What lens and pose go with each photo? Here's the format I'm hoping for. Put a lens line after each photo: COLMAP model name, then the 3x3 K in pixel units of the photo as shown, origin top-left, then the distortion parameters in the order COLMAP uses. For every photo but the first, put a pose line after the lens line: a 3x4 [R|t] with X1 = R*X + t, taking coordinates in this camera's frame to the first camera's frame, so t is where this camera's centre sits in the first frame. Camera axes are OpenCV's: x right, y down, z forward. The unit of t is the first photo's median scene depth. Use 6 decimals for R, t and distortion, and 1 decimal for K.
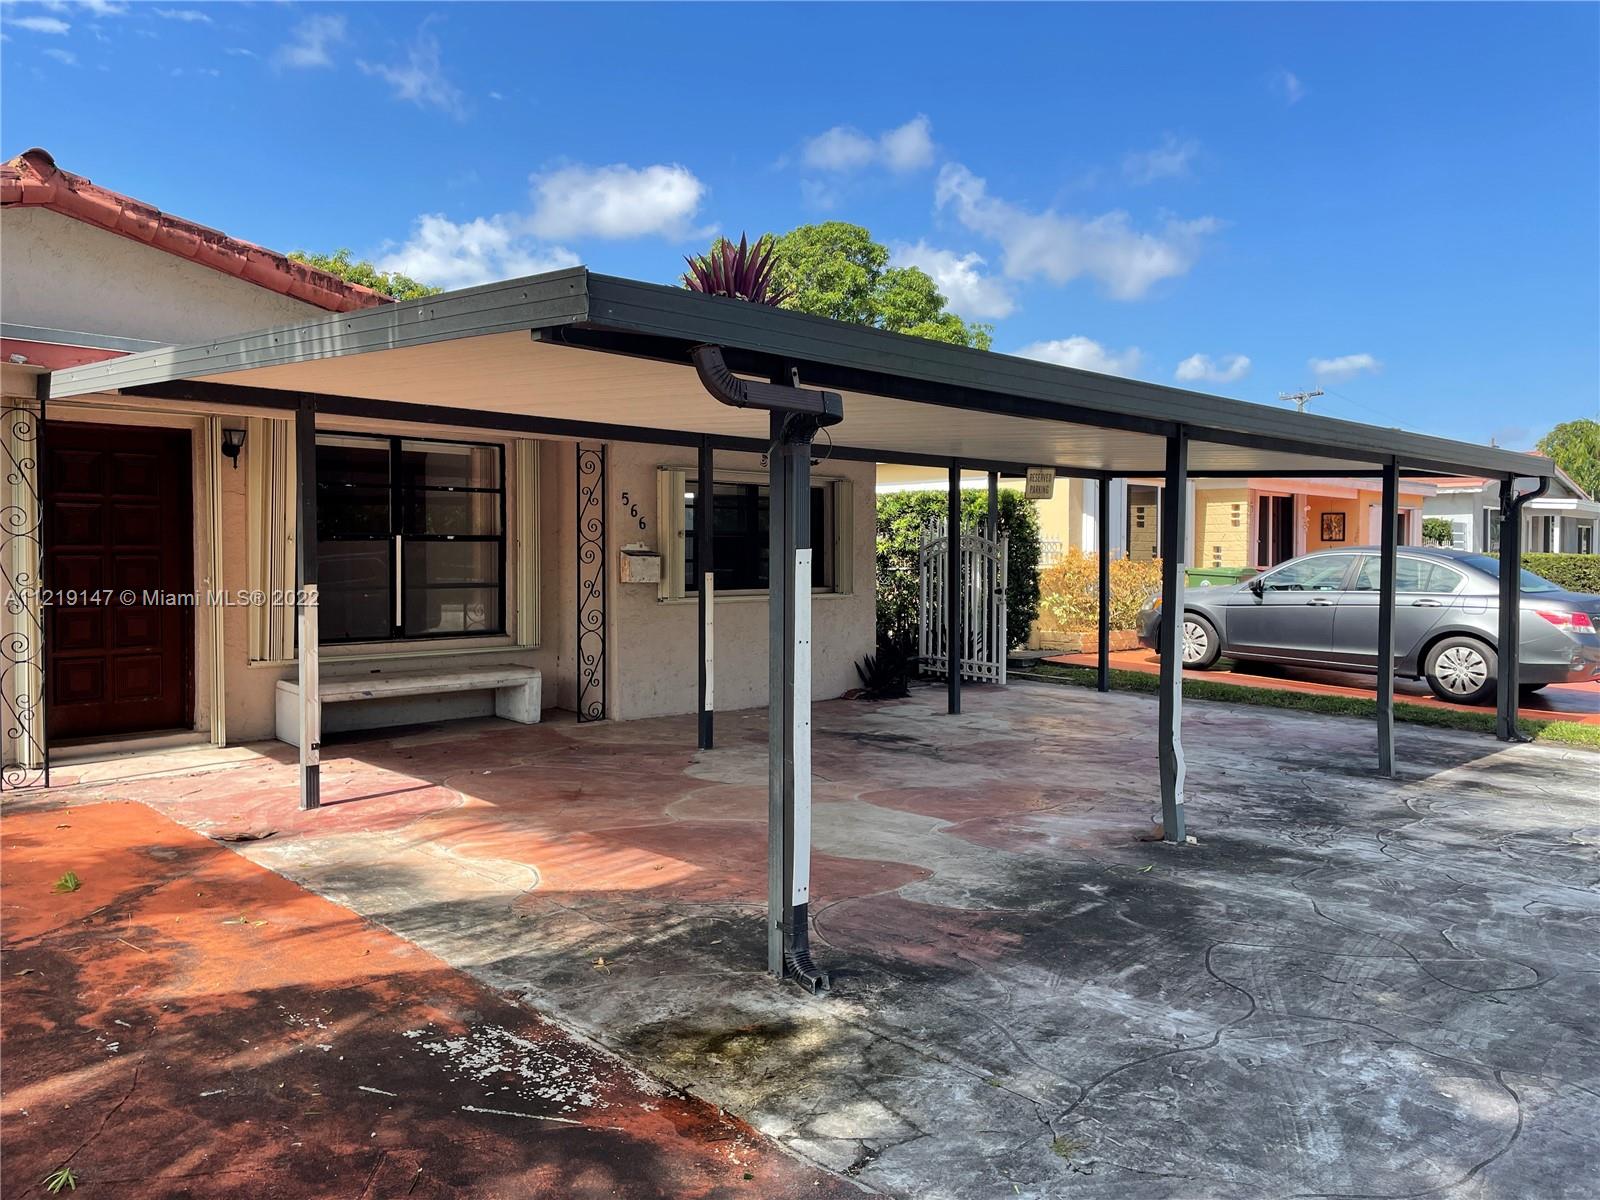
lens RADIAL K [[1218.4, 0, 805.8], [0, 1218.4, 590.8], [0, 0, 1]] dist [0.086874, -0.114057]
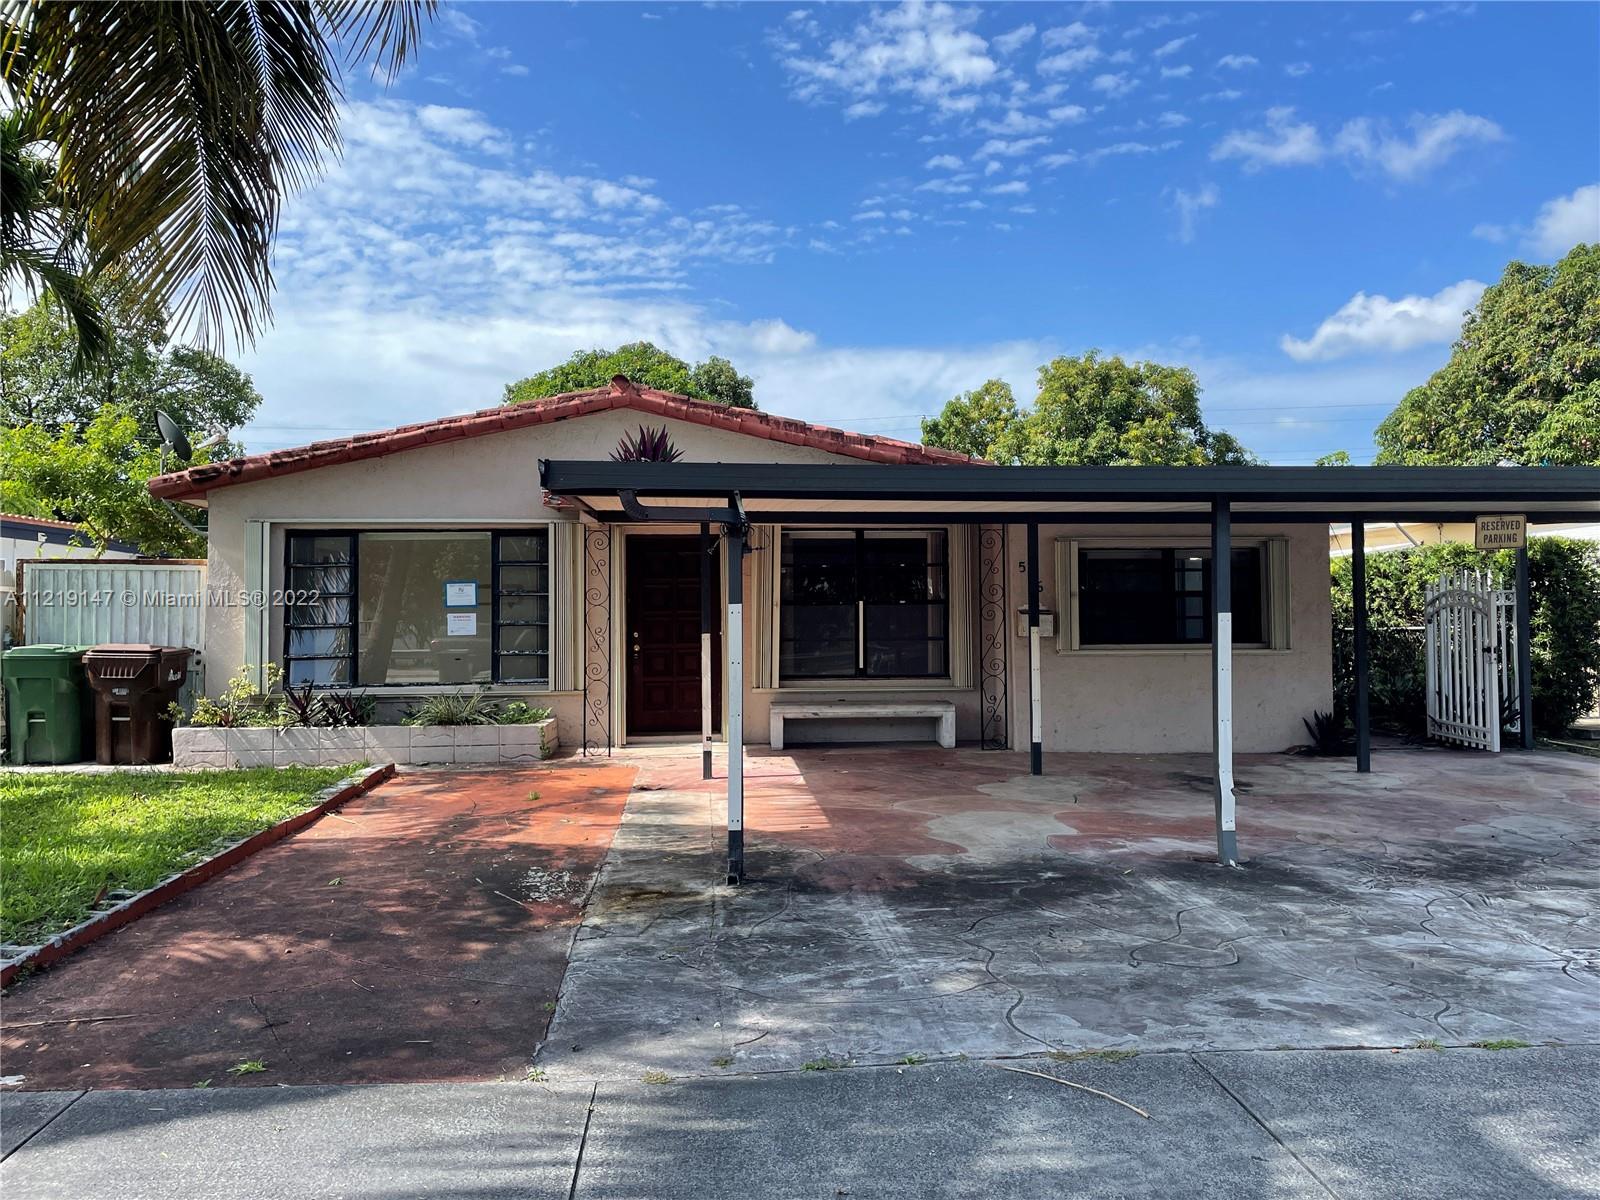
lens RADIAL K [[1218.4, 0, 783.7], [0, 1218.4, 593.7], [0, 0, 1]] dist [0.086874, -0.114057]
pose [[0.754672, -0.022895, -0.655703, 0.530999], [-0.012021, 0.998741, -0.048709, 0.014481], [0.655992, 0.044641, 0.753446, -0.074104]]
